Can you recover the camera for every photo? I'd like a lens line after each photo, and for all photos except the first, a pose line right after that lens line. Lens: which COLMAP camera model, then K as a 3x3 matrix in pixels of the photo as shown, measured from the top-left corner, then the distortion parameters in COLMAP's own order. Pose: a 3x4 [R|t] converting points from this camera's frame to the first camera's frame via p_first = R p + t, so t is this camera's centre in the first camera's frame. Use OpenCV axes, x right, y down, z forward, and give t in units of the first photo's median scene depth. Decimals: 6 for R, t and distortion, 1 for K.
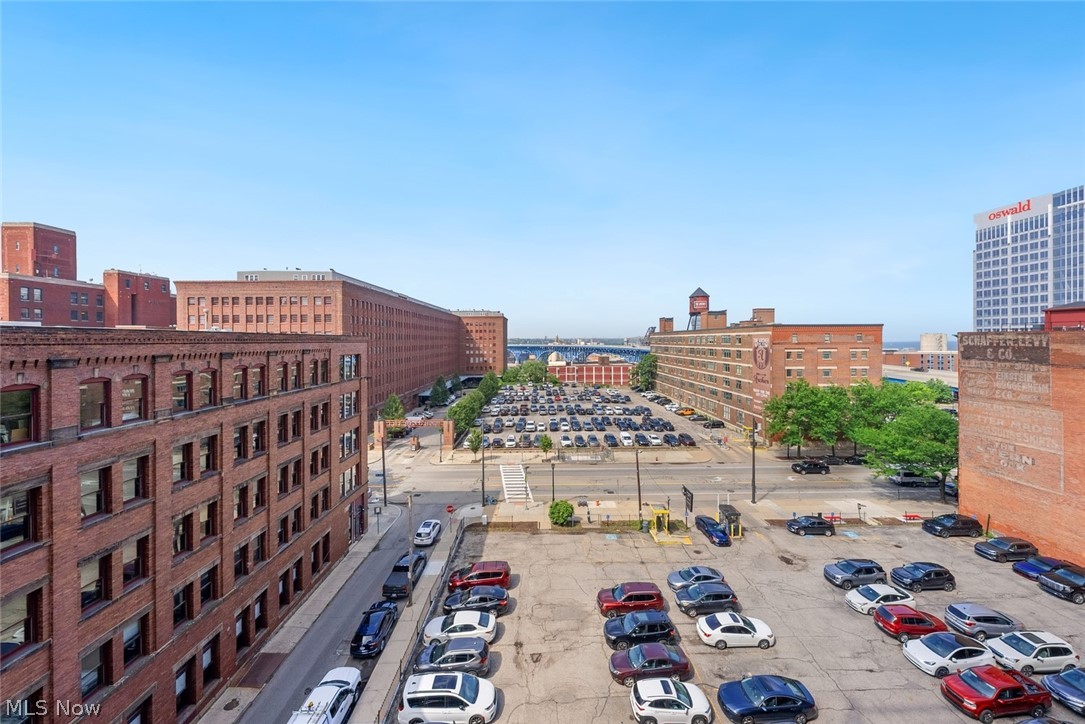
lens RADIAL K [[374.0, 0, 548.4], [0, 374.0, 342.2], [0, 0, 1]] dist [-0.005090, 0.000893]
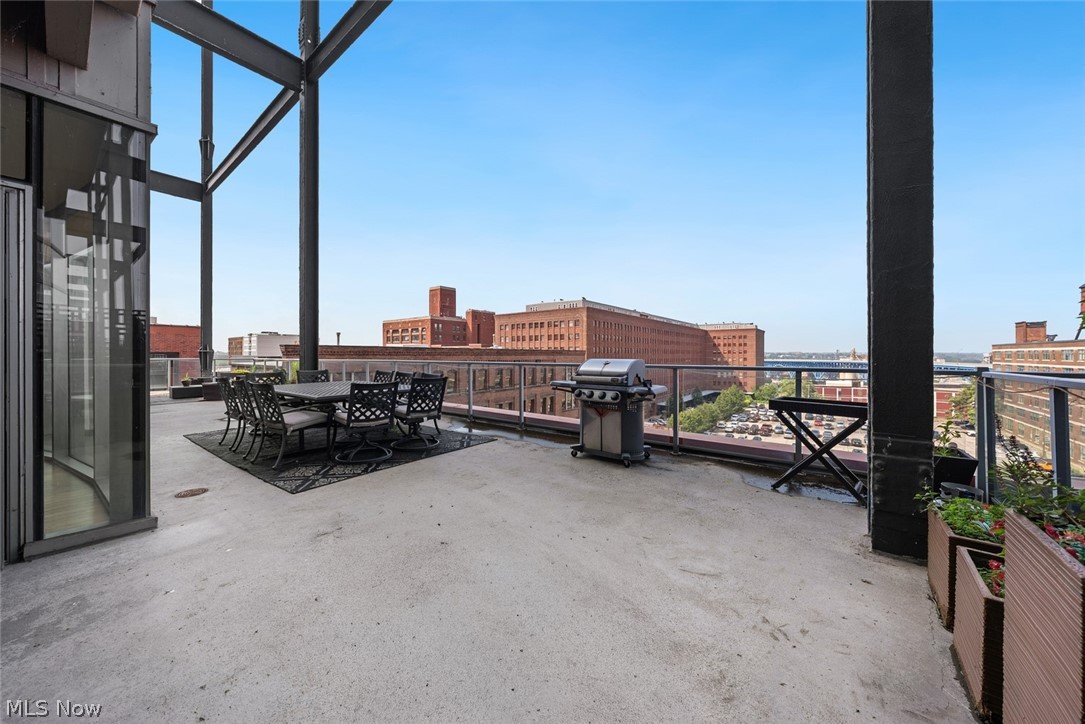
lens RADIAL K [[374.0, 0, 558.1], [0, 374.0, 355.5], [0, 0, 1]] dist [-0.005090, 0.000893]
pose [[0.793926, 0.008106, -0.607960, 0.143255], [-0.008683, 0.999960, 0.001993, -0.000847], [0.607952, 0.003697, 0.793965, -0.067146]]
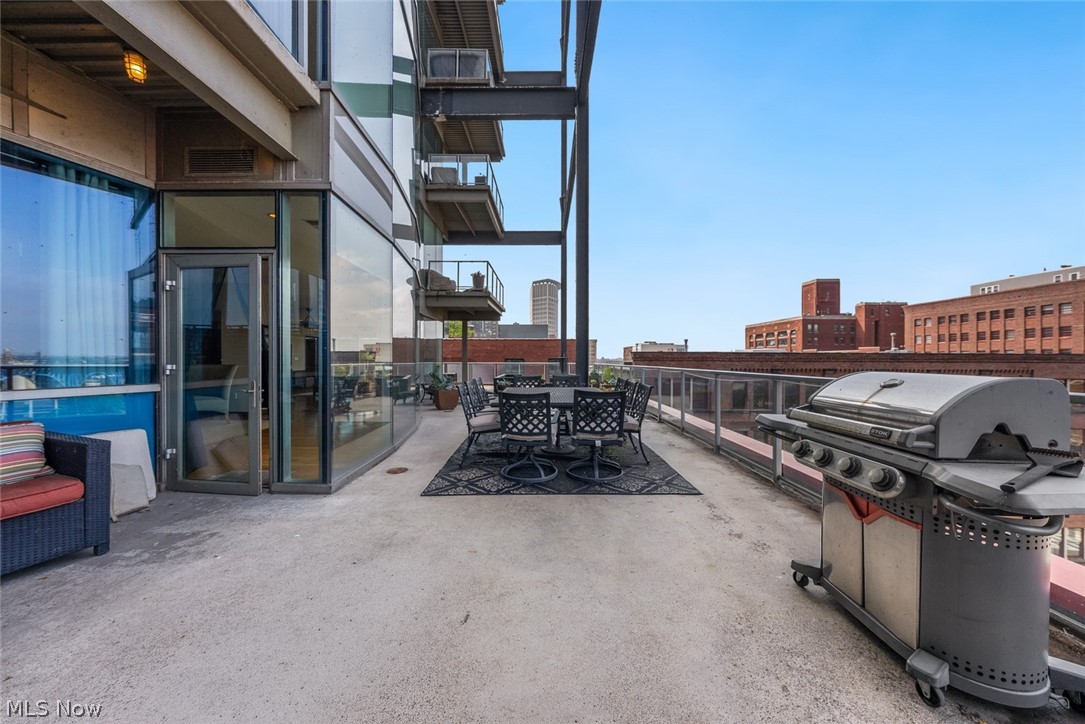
lens RADIAL K [[374.0, 0, 539.8], [0, 374.0, 362.0], [0, 0, 1]] dist [-0.005090, 0.000893]
pose [[-0.032687, 0.011677, -0.999397, 0.139094], [-0.008453, 0.999893, 0.011959, -0.000976], [0.999430, 0.008839, -0.032585, -0.047735]]
